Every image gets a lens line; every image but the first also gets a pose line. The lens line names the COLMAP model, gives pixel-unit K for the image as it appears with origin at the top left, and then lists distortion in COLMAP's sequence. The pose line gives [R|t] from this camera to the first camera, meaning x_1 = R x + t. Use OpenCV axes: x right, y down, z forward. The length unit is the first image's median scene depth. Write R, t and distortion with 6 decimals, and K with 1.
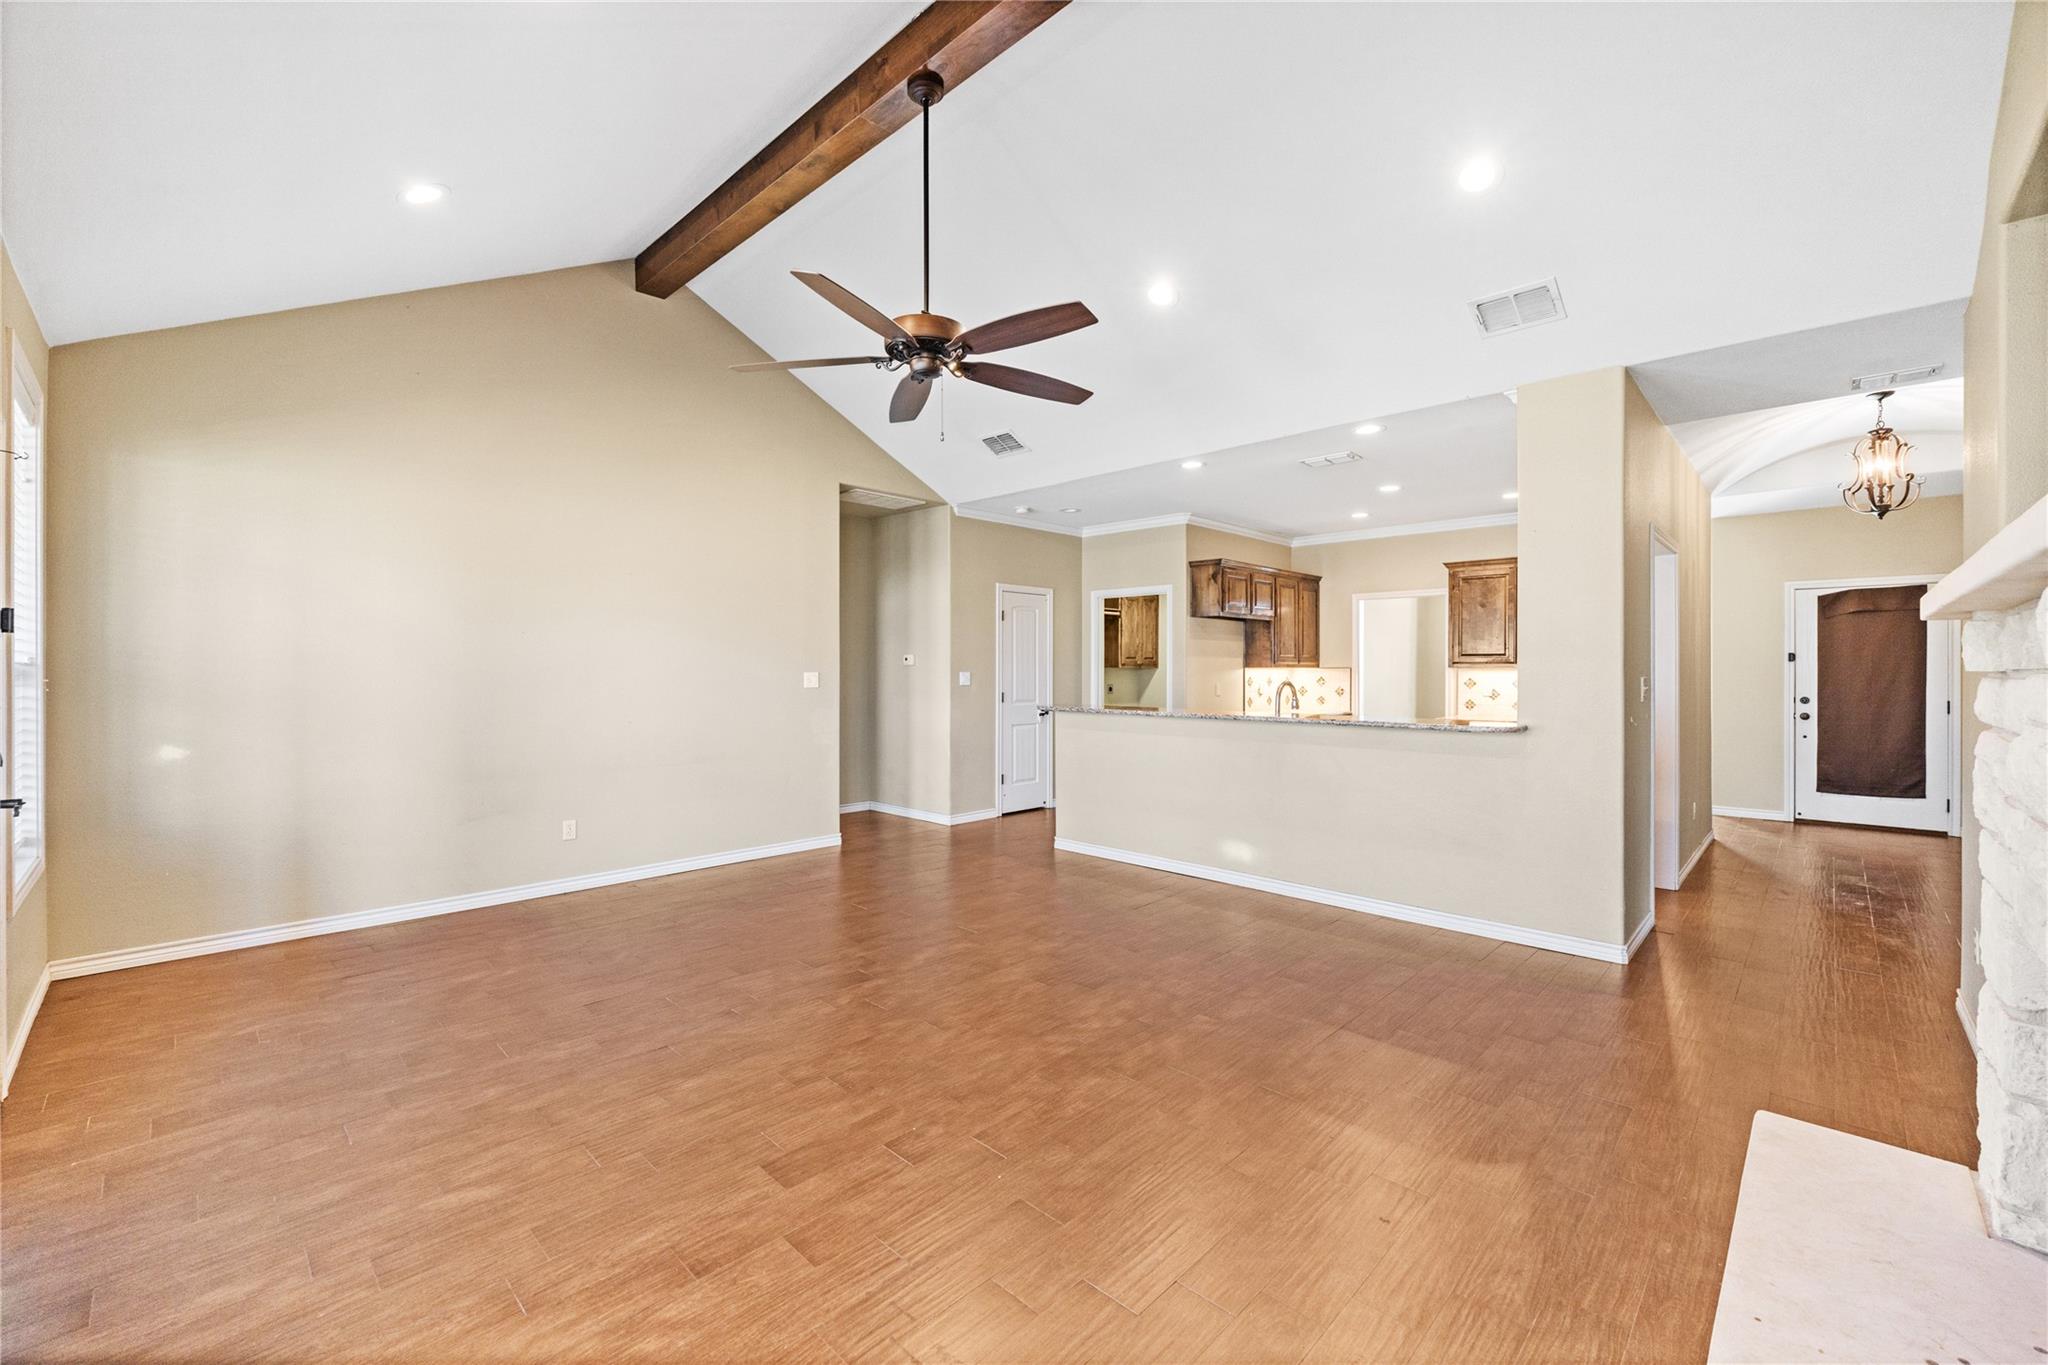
lens RADIAL K [[841.3, 0, 989.6], [0, 841.3, 664.7], [0, 0, 1]] dist [-0.010525, 0.000342]
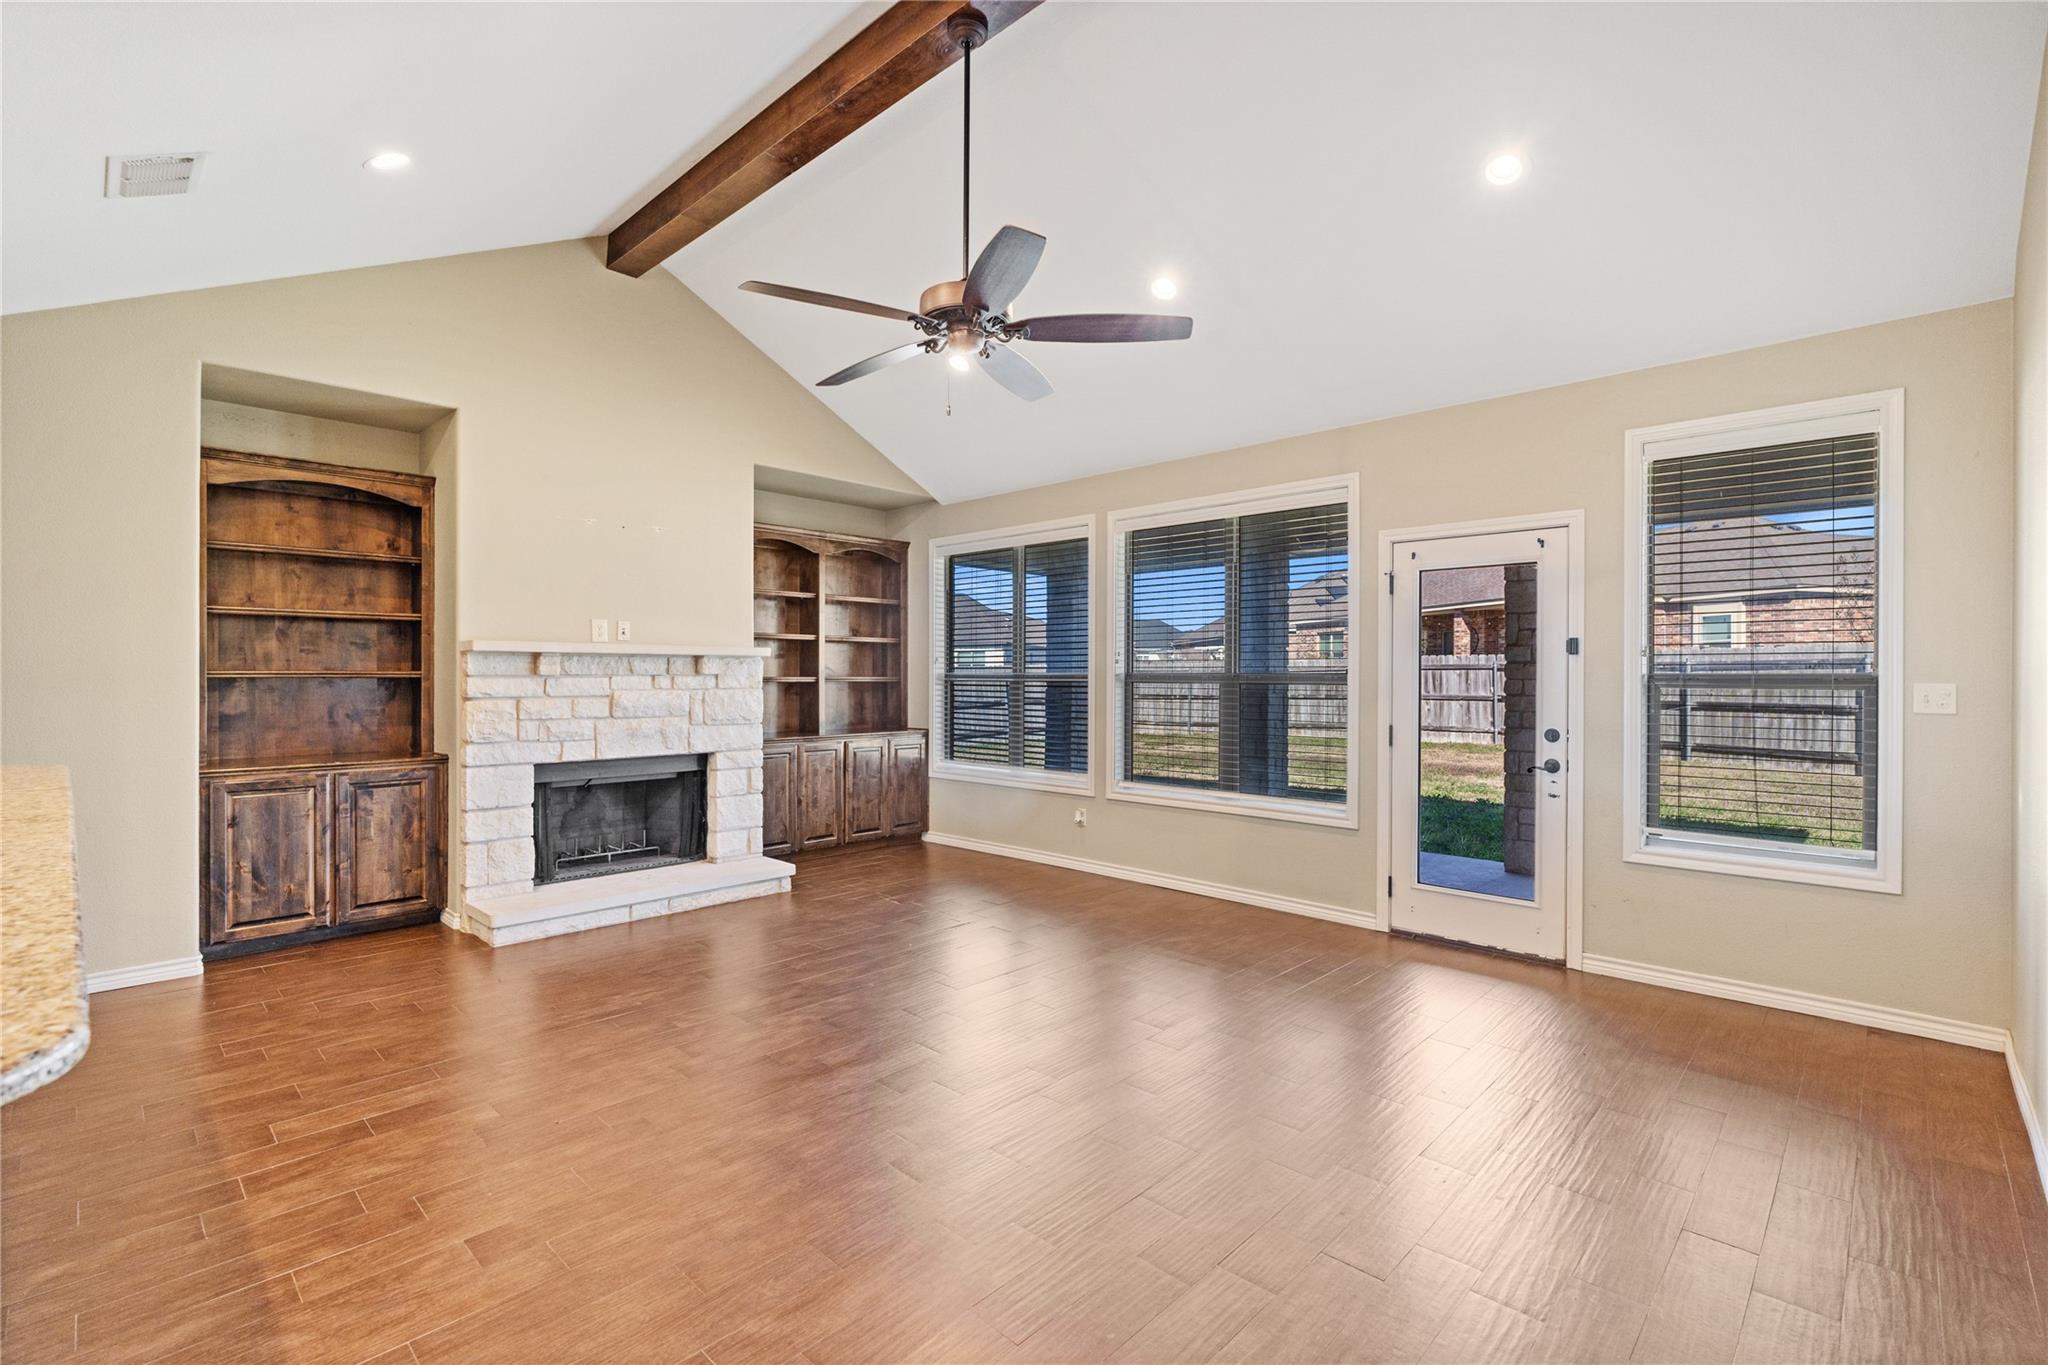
lens RADIAL K [[925.8, 0, 1021.6], [0, 925.8, 684.2], [0, 0, 1]] dist [0.002639, 0.000013]
pose [[-0.999608, -0.004955, -0.027541, -0.048522], [-0.005064, 0.999980, 0.003880, 0.005806], [0.027521, 0.004018, -0.999613, 0.897257]]
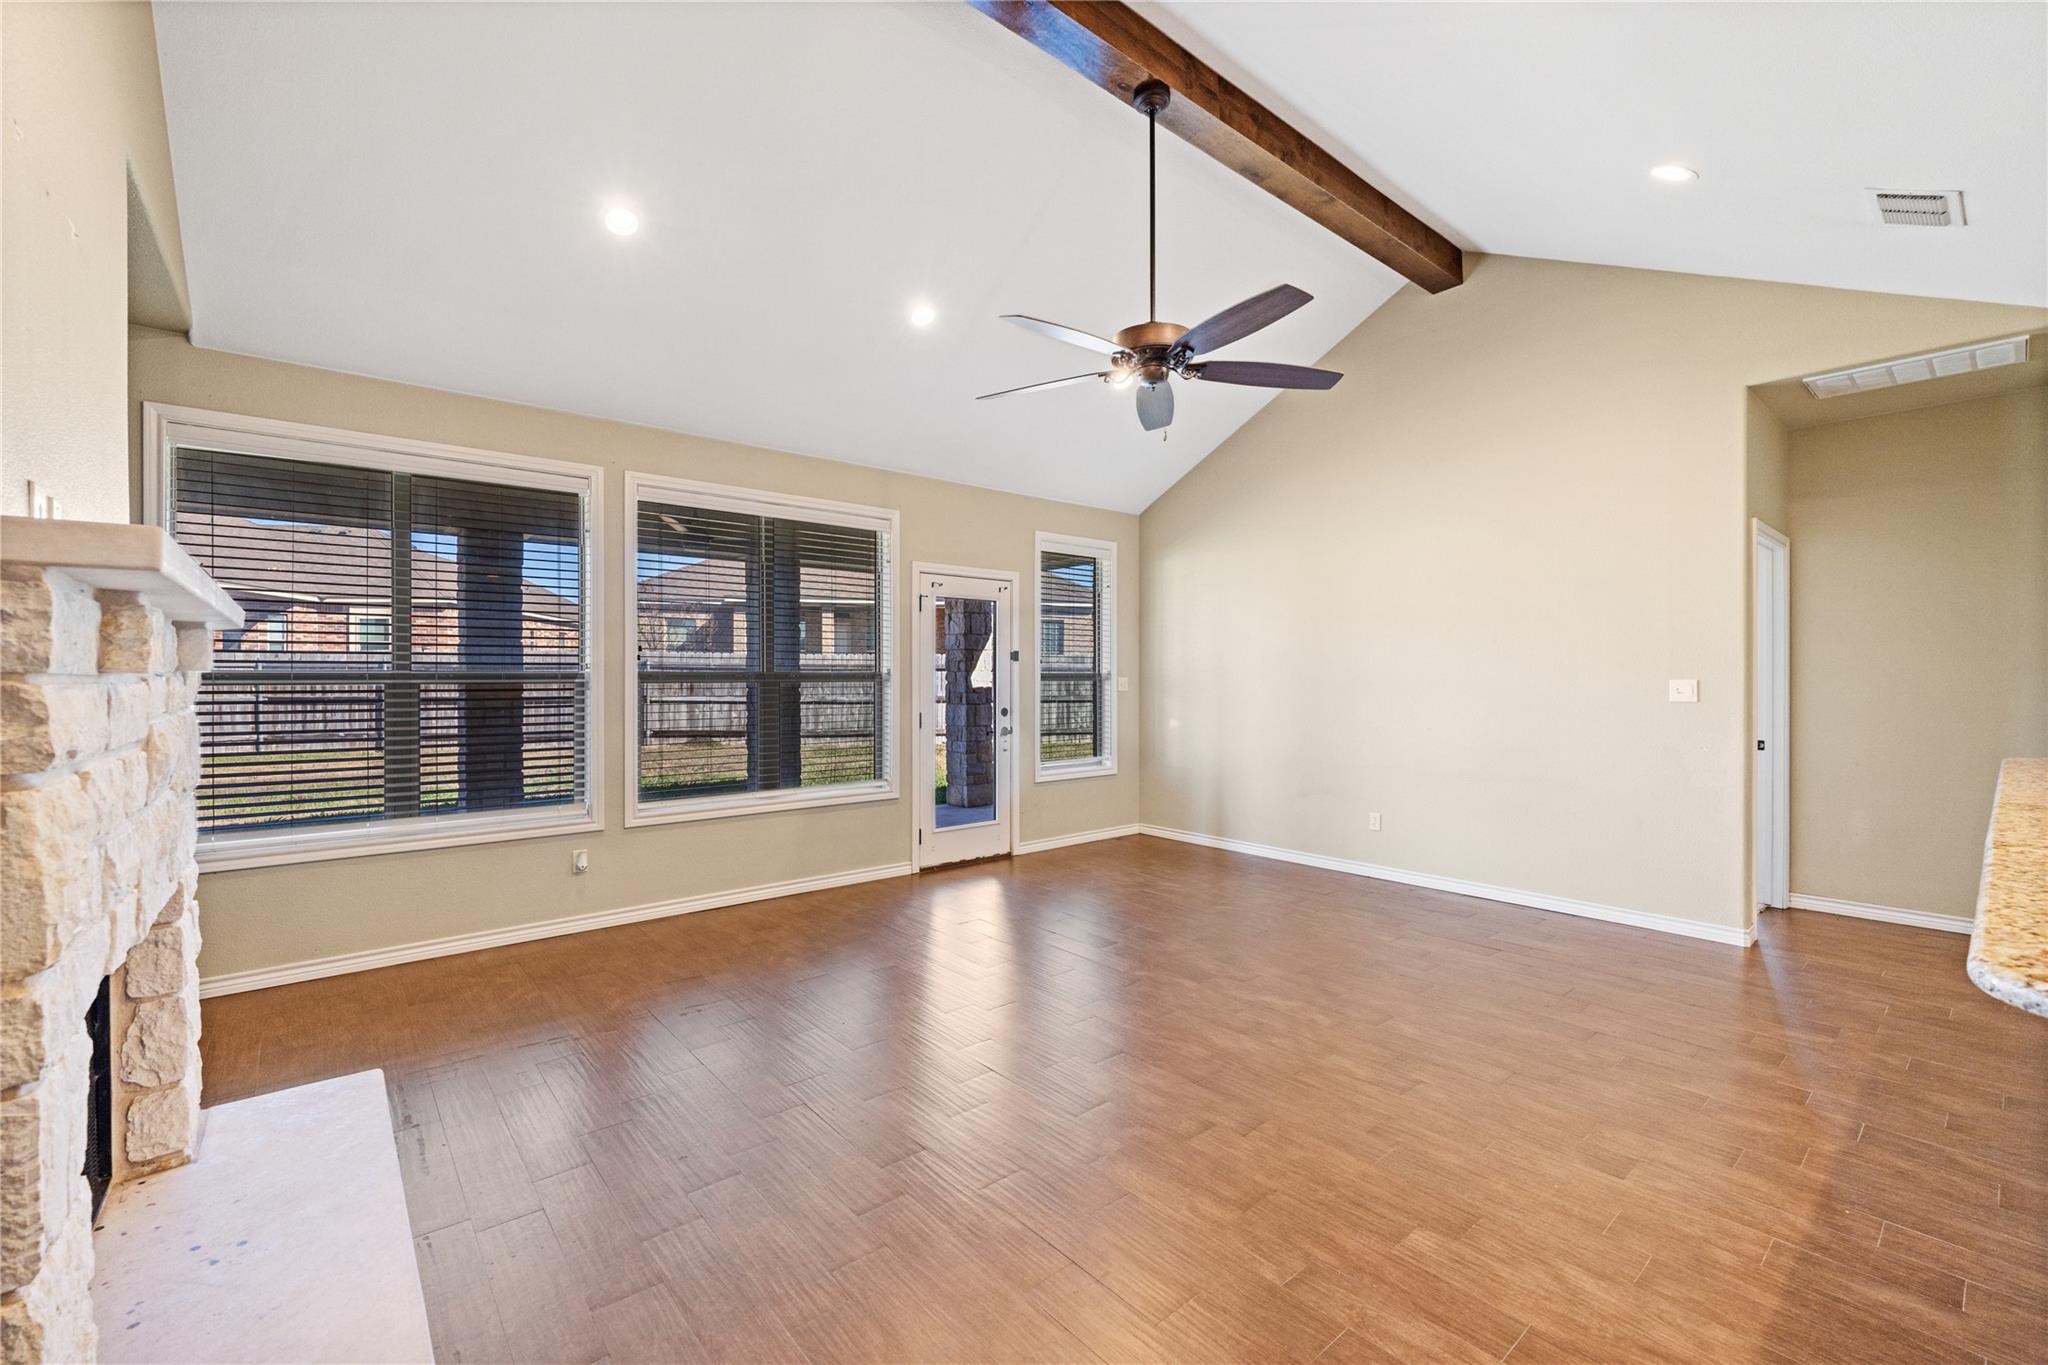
lens RADIAL K [[841.3, 0, 1023.6], [0, 841.3, 678.2], [0, 0, 1]] dist [-0.010525, 0.000342]
pose [[-0.079254, -0.000409, -0.996854, 0.422051], [0.002587, 0.999996, -0.000616, 0.005632], [0.996851, -0.002628, -0.079253, 0.420038]]
